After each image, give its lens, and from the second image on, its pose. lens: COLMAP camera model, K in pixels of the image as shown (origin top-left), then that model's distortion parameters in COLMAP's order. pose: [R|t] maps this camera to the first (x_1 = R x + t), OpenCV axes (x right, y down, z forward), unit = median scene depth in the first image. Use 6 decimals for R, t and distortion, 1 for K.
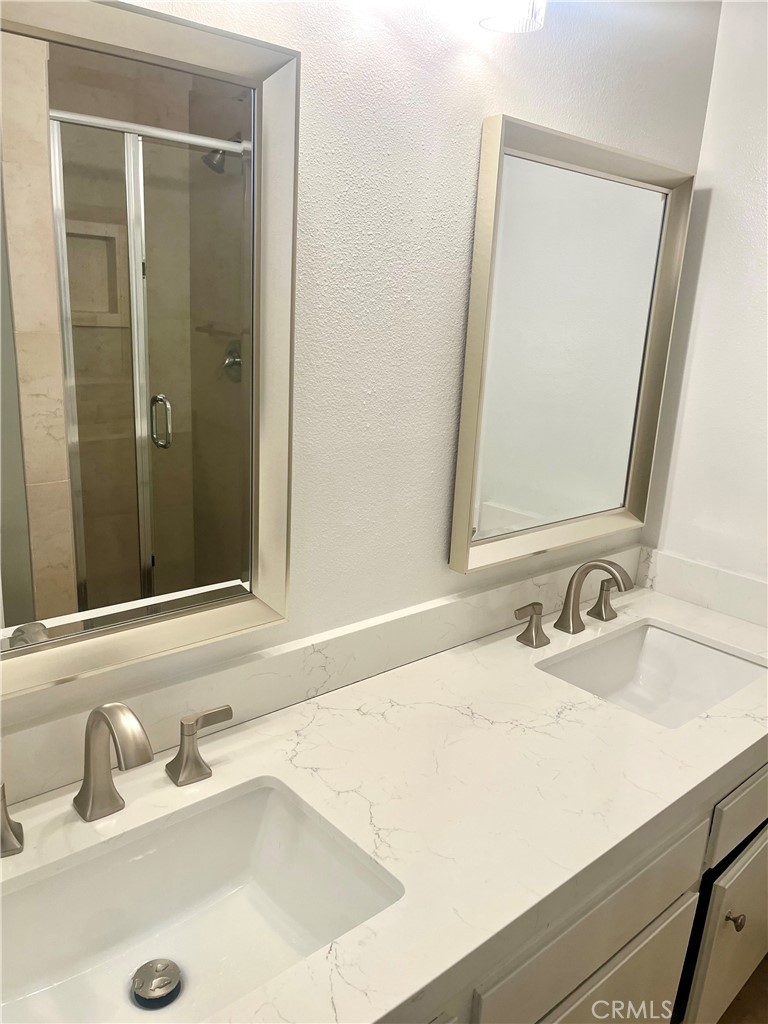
lens RADIAL K [[777.3, 0, 385.0], [0, 777.3, 515.0], [0, 0, 1]] dist [0.064351, -0.072677]
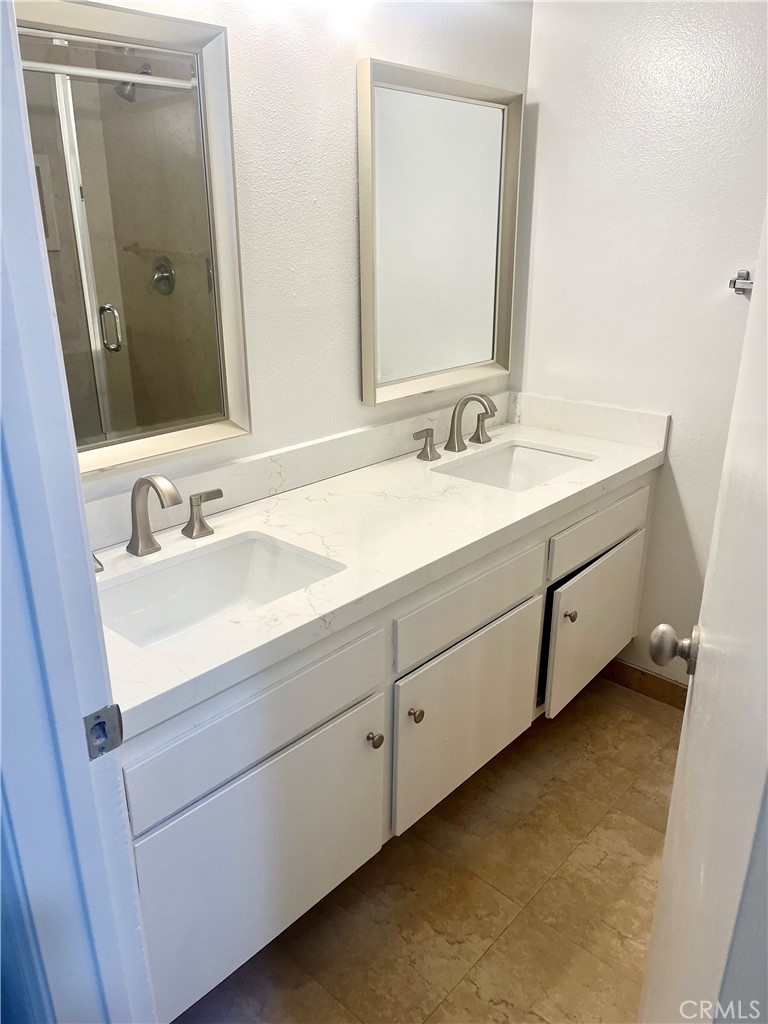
lens RADIAL K [[777.3, 0, 383.6], [0, 777.3, 513.9], [0, 0, 1]] dist [0.064351, -0.072677]
pose [[0.991676, -0.092780, 0.089279, -0.019891], [0.084424, 0.992060, 0.093214, 0.127424], [-0.097219, -0.084901, 0.991635, -0.354083]]
